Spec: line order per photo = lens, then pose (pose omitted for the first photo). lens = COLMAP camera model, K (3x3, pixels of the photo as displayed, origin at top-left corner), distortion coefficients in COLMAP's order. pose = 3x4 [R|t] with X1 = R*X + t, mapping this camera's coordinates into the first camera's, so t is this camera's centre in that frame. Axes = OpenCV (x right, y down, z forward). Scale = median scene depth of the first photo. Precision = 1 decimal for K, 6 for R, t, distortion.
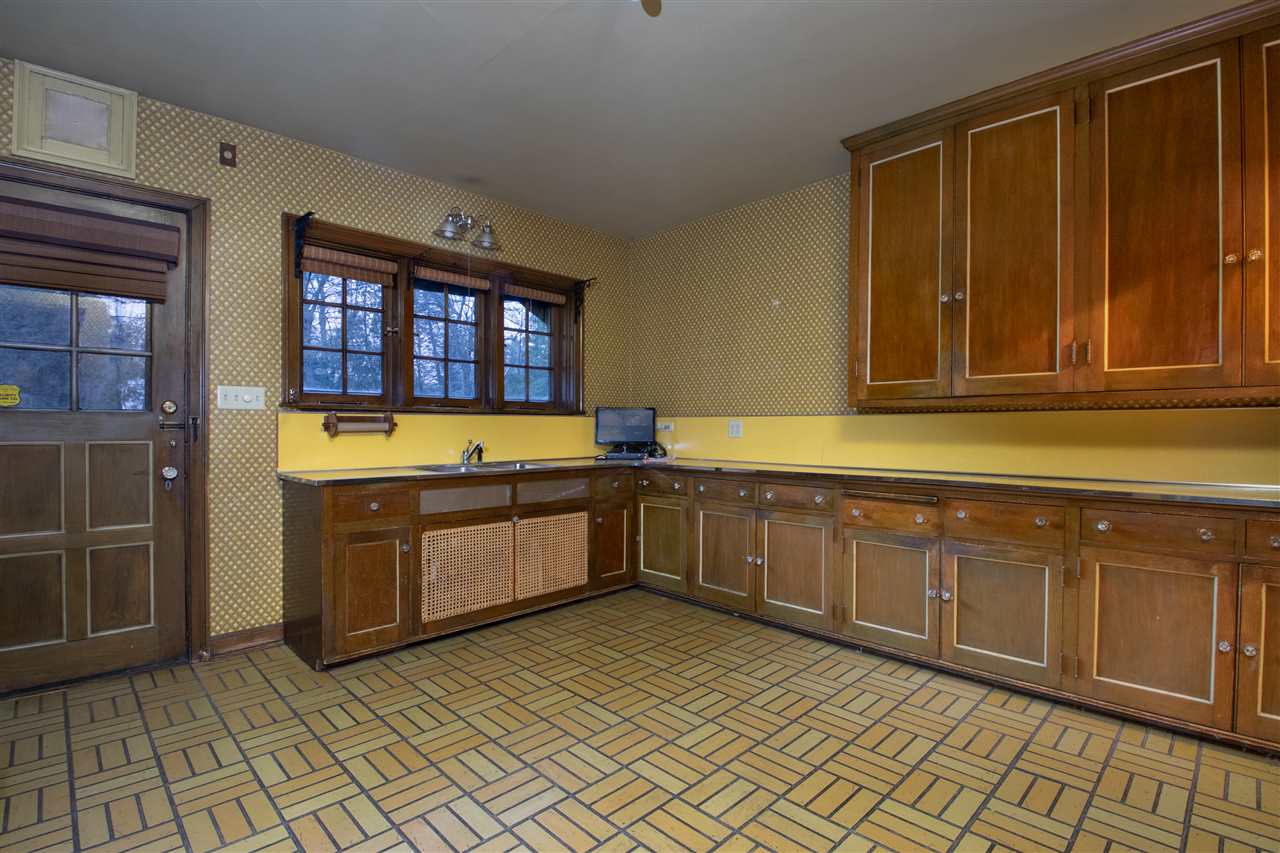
lens RADIAL K [[607.5, 0, 633.6], [0, 607.5, 432.4], [0, 0, 1]] dist [-0.001407, -0.001563]
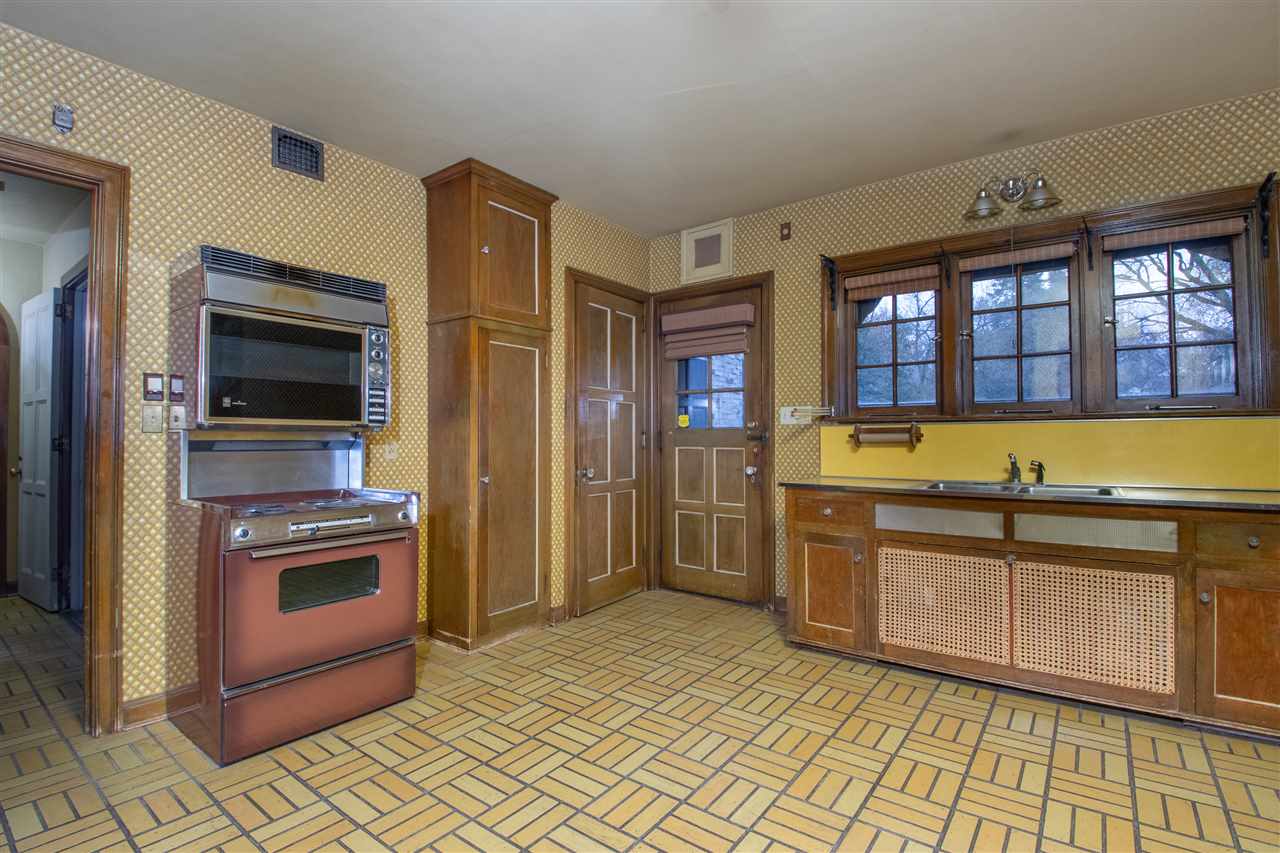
lens RADIAL K [[607.5, 0, 636.3], [0, 607.5, 427.7], [0, 0, 1]] dist [-0.001407, -0.001563]
pose [[0.147719, -0.020576, -0.988815, 0.552240], [-0.006884, 0.999738, -0.021832, -0.001612], [0.989005, 0.010032, 0.147539, 0.471514]]
